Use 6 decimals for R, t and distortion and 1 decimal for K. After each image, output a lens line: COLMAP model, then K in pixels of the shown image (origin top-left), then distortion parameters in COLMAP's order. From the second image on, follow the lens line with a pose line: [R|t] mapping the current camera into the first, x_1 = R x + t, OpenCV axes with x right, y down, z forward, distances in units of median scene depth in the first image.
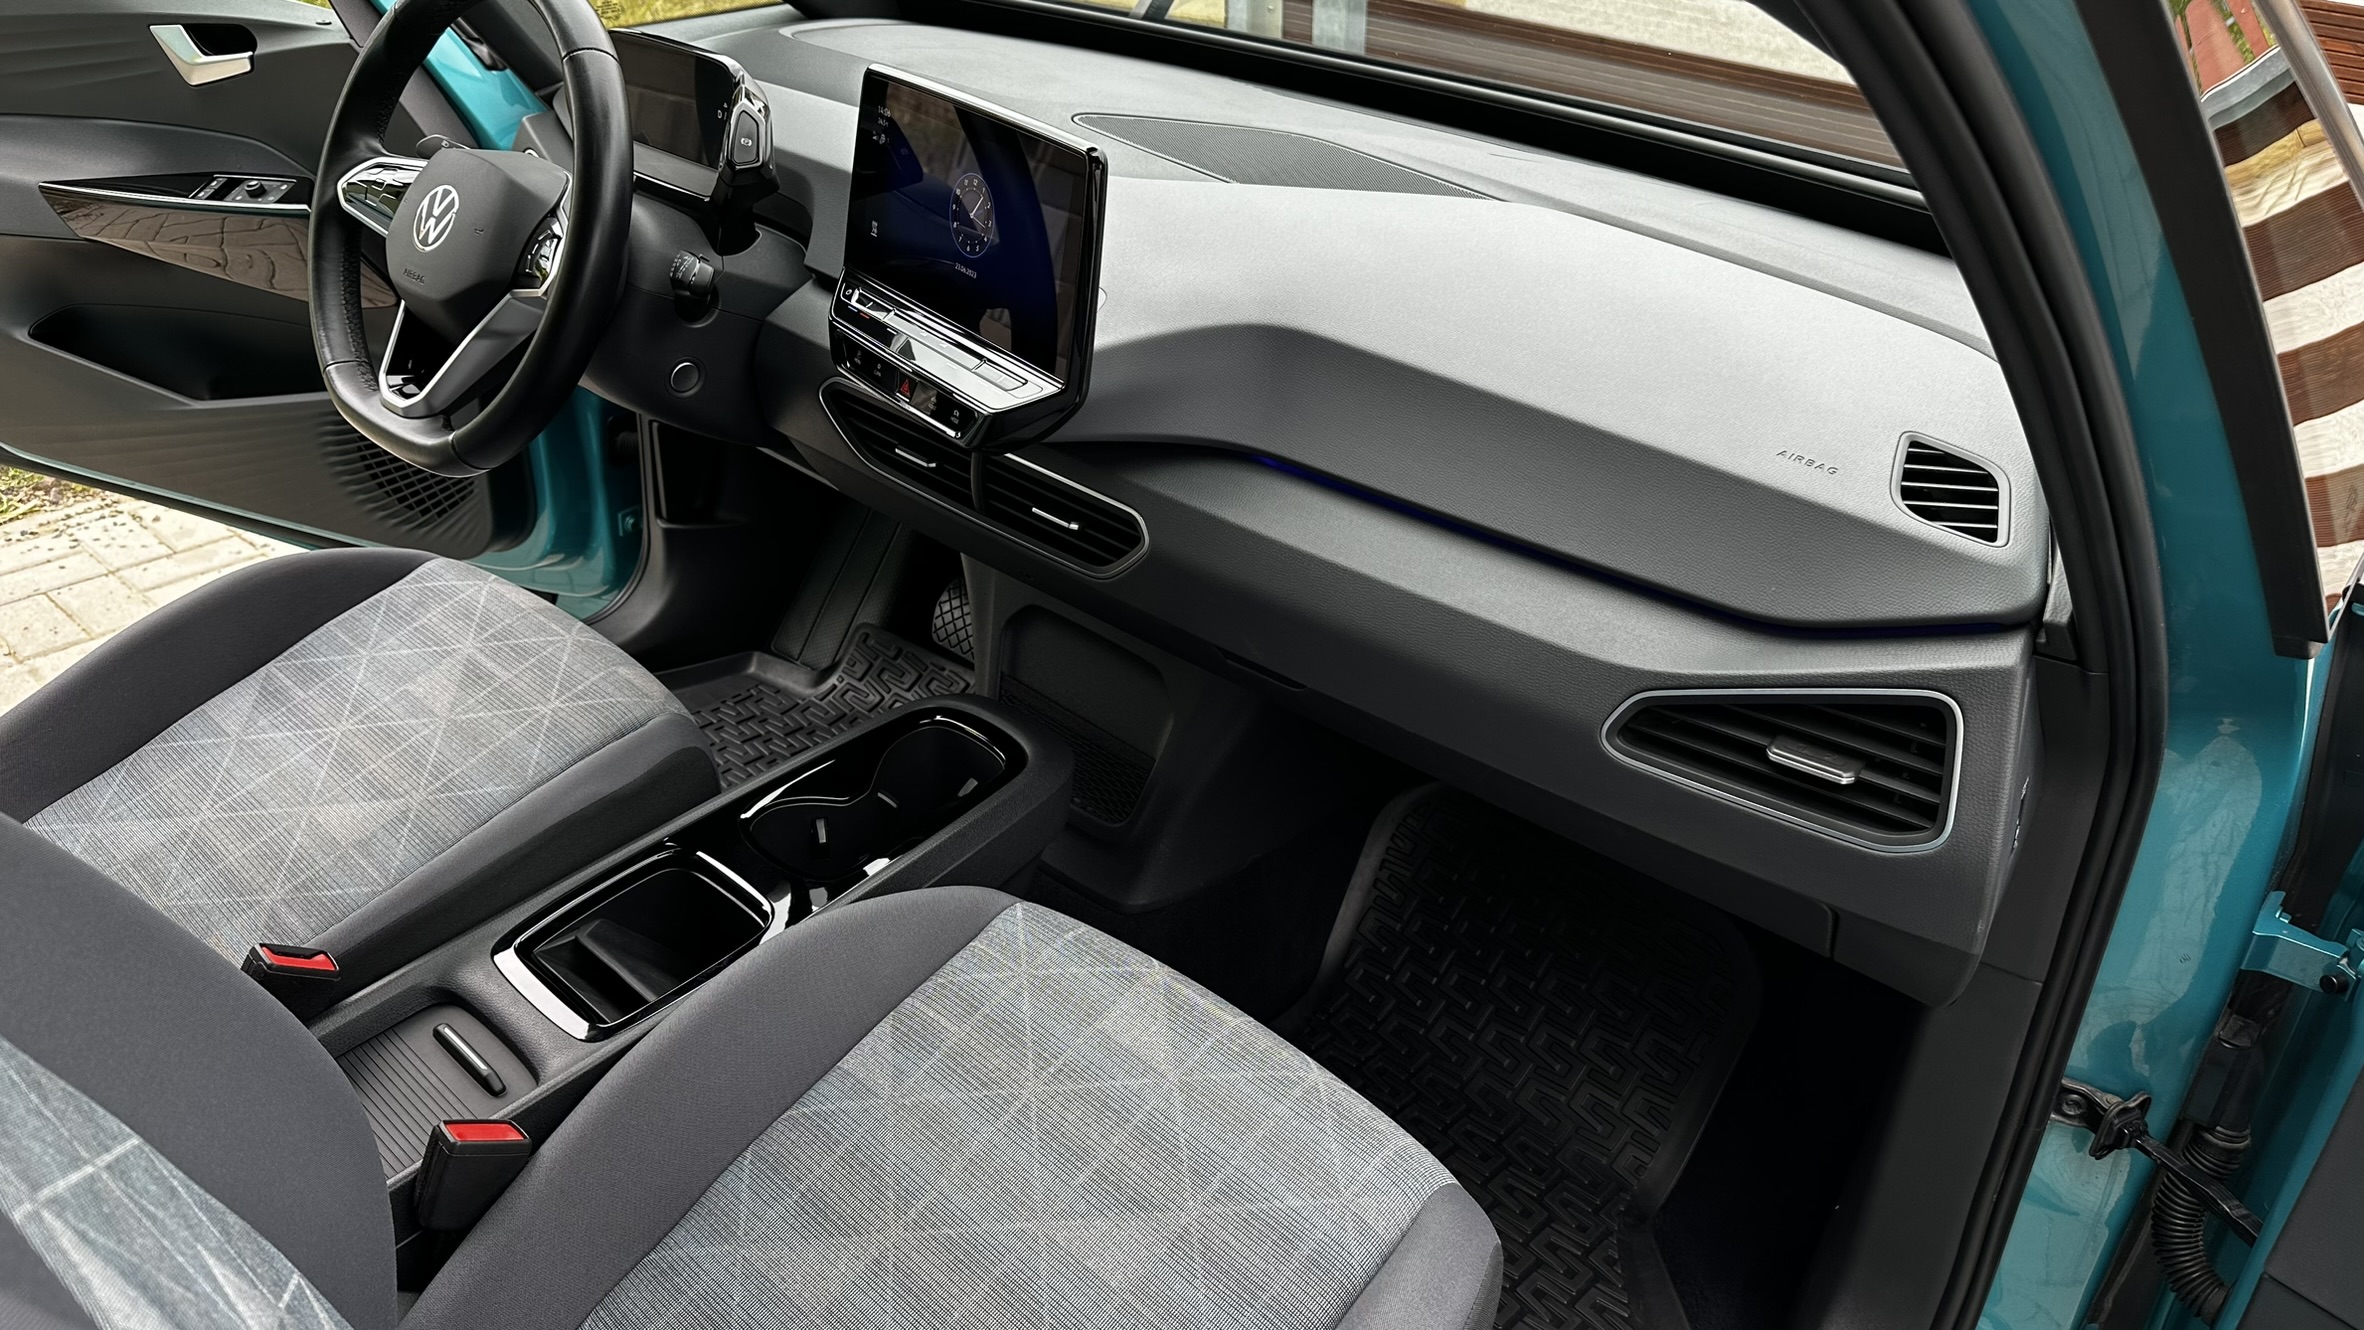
lens RADIAL K [[1676.4, 0, 1176.9], [0, 1676.4, 672.5], [0, 0, 1]] dist [0.086824, -0.138759]
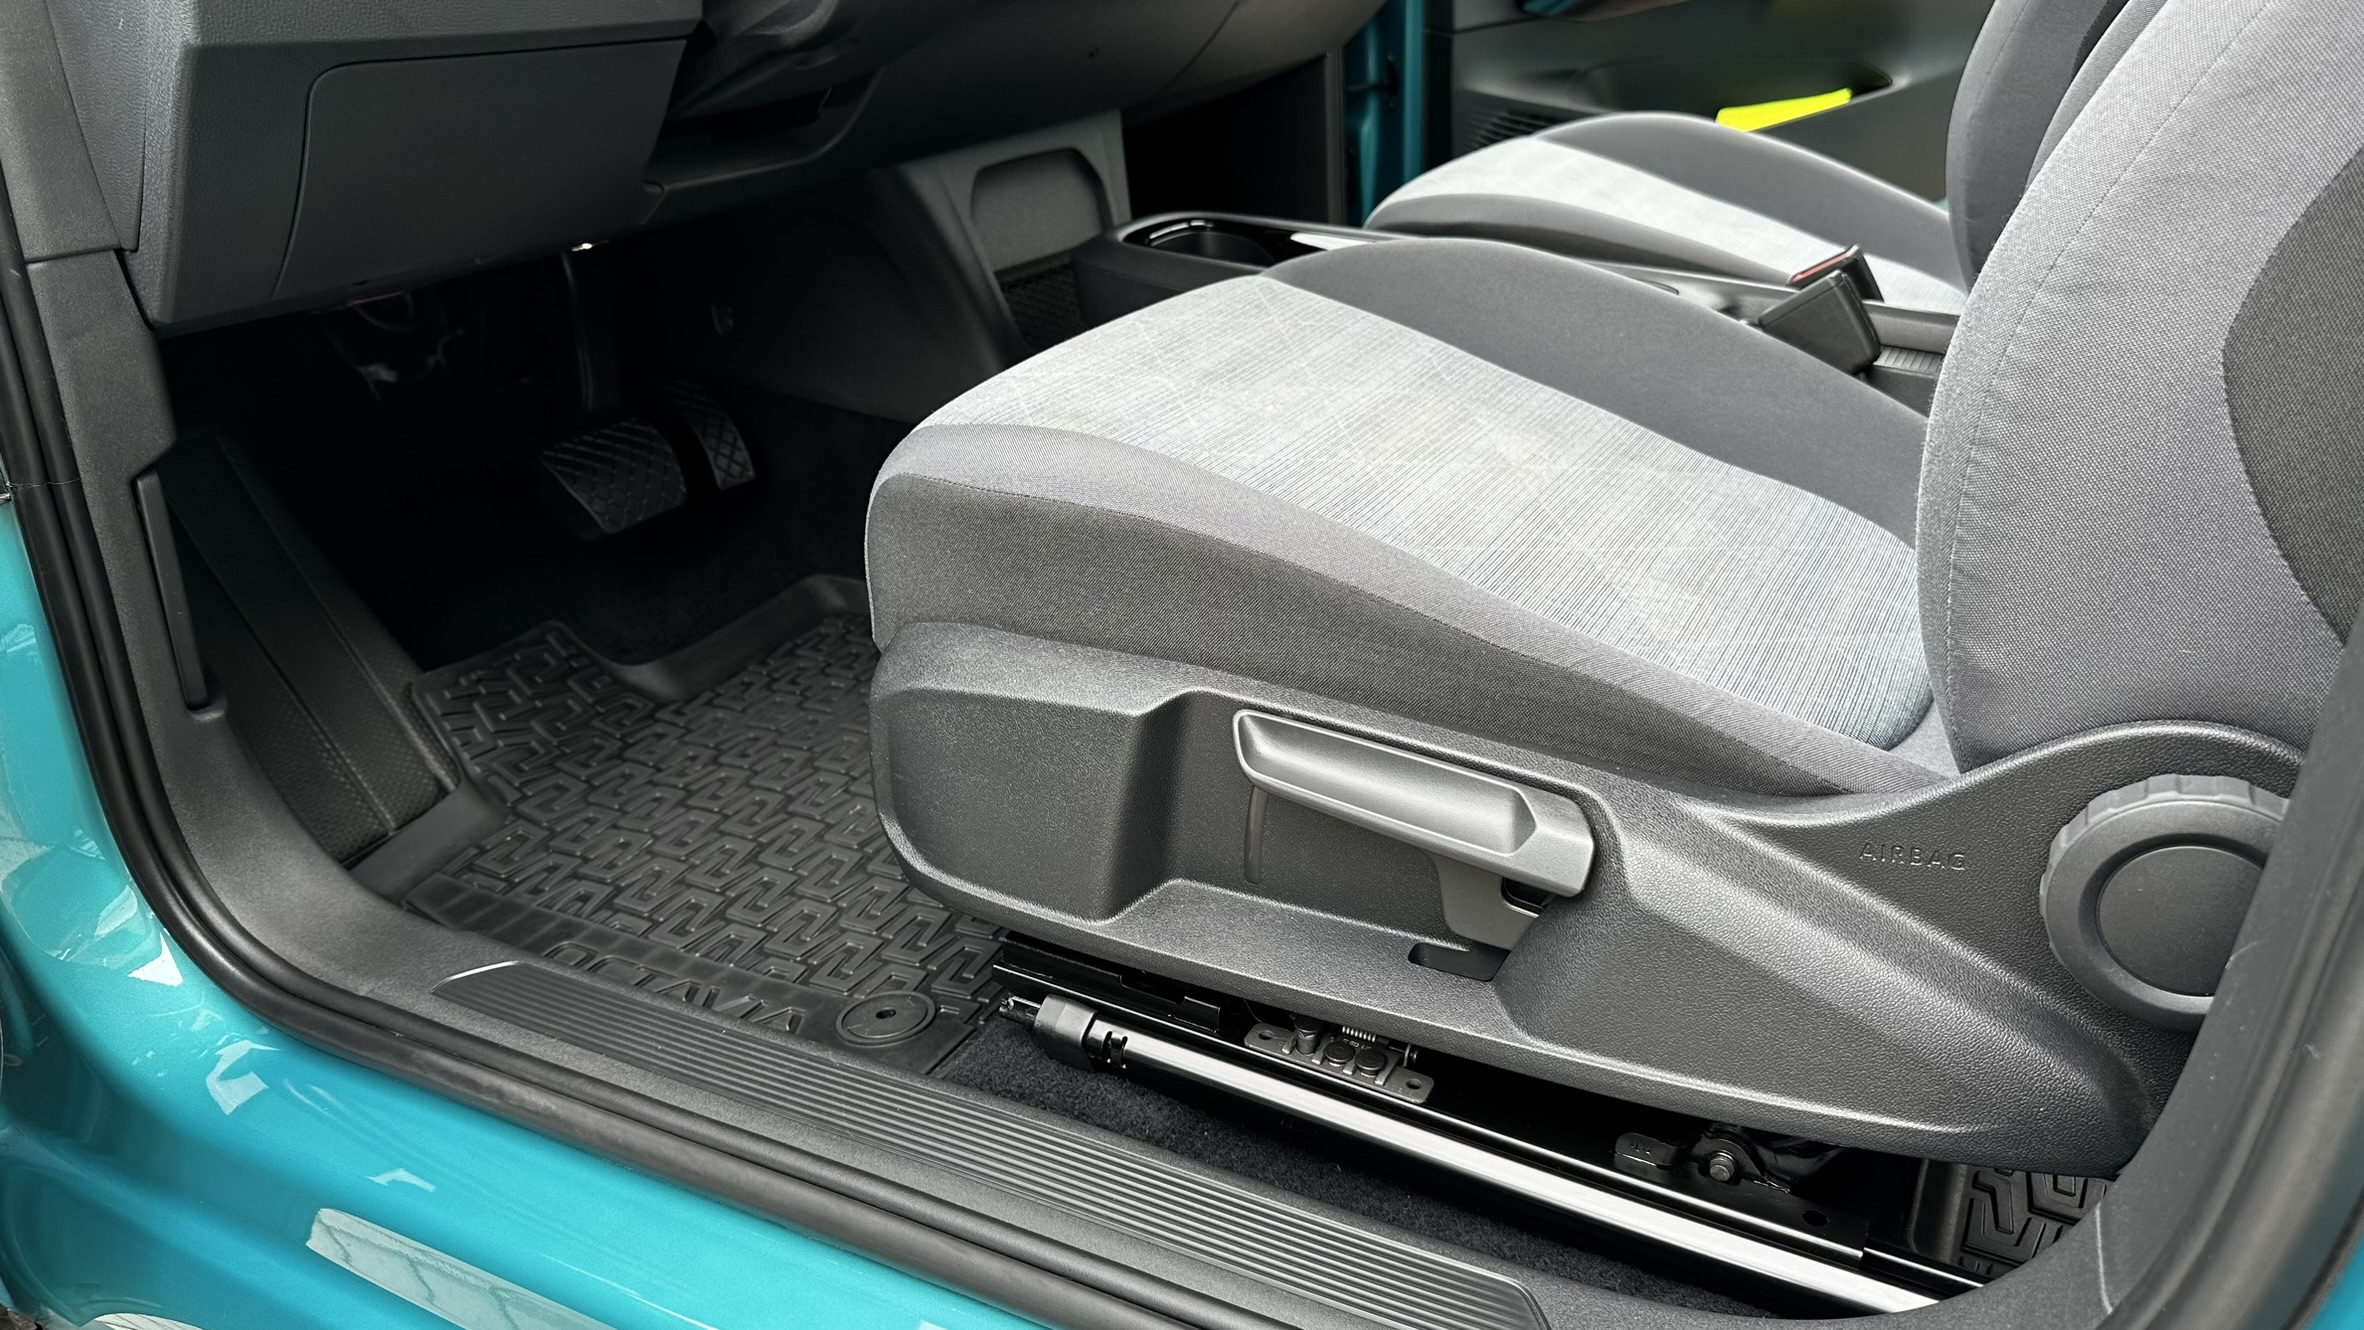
lens RADIAL K [[1660.2, 0, 1174.4], [0, 1660.2, 677.5], [0, 0, 1]] dist [0.161743, -0.343341]
pose [[-0.252133, -0.441713, 0.860999, -1.023272], [0.515385, 0.691760, 0.505813, -0.258015], [-0.819028, 0.571278, 0.053237, 1.043635]]
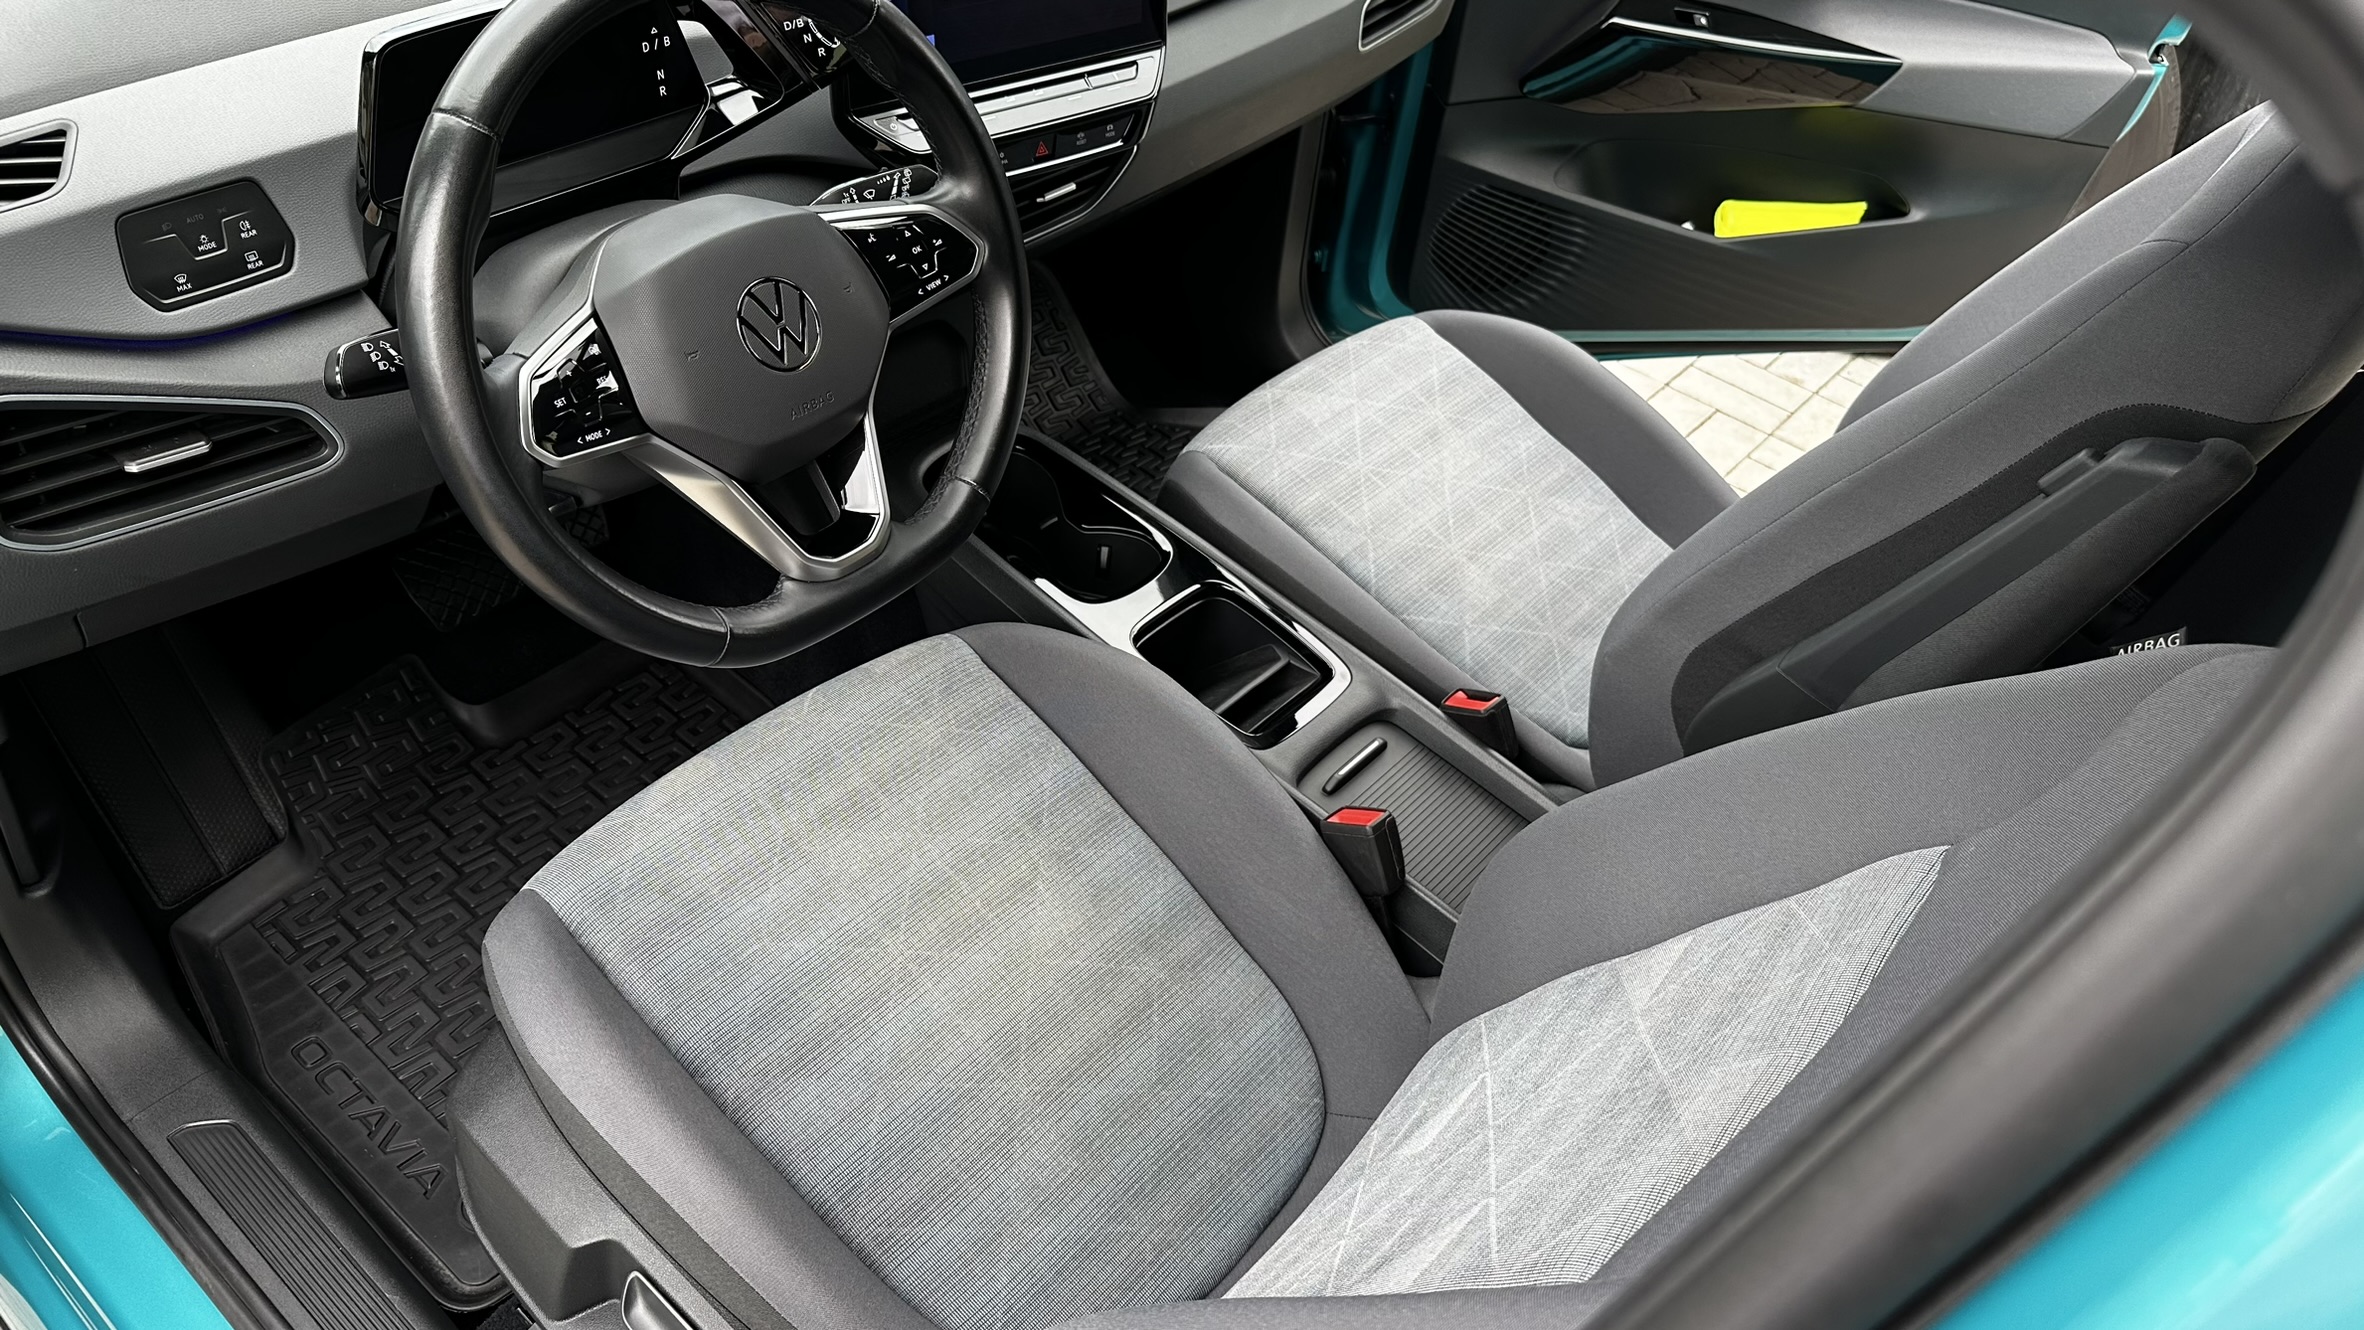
lens RADIAL K [[1676.4, 0, 1176.9], [0, 1676.4, 672.5], [0, 0, 1]] dist [0.086824, -0.138759]
pose [[-0.038707, -0.717301, 0.695687, -0.939327], [0.390600, 0.629955, 0.671259, -0.528983], [-0.919746, 0.297718, 0.255795, 0.612673]]
